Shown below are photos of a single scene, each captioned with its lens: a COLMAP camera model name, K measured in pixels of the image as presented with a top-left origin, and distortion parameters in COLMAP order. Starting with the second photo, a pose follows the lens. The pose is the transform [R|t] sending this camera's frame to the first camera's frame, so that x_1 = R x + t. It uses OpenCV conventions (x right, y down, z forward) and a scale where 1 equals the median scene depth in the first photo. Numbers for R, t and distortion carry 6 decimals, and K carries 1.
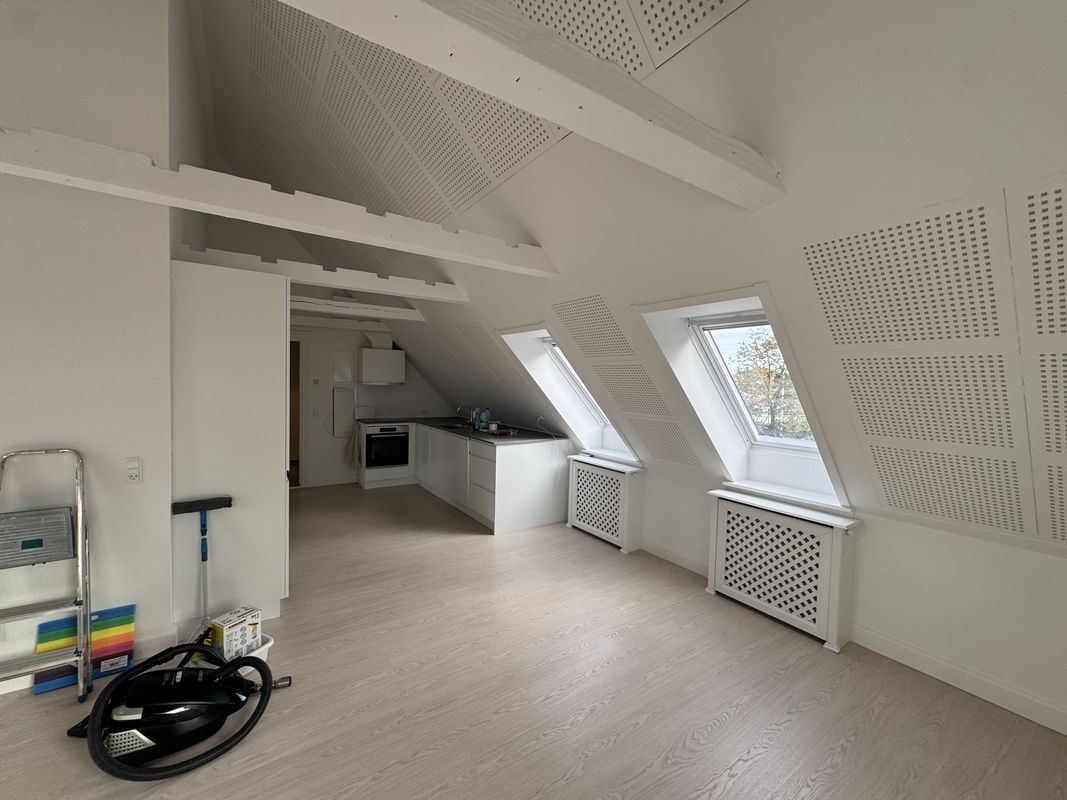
lens RADIAL K [[424.7, 0, 533.1], [0, 424.7, 396.4], [0, 0, 1]] dist [-0.003255, 0.000749]
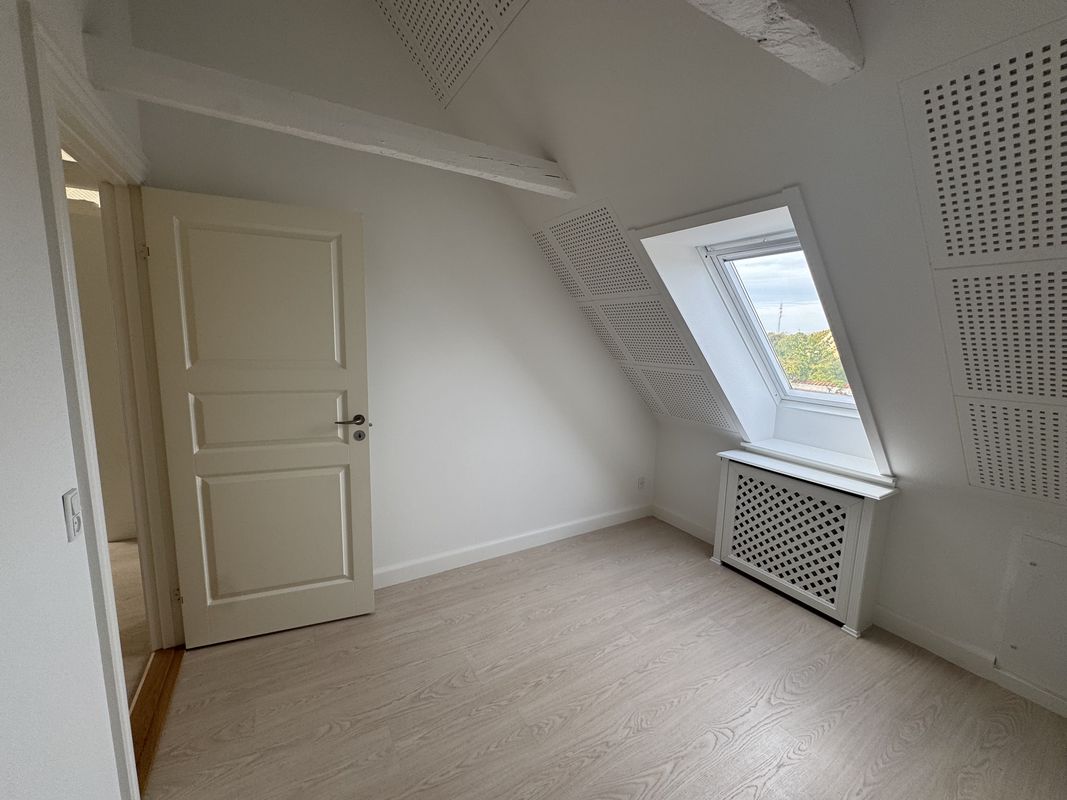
lens RADIAL K [[424.7, 0, 537.0], [0, 424.7, 406.1], [0, 0, 1]] dist [-0.003255, 0.000749]
pose [[0.998505, -0.007150, -0.054194, 0.095368], [0.014391, 0.990818, 0.134433, 0.008254], [0.052735, -0.135012, 0.989440, 0.141249]]
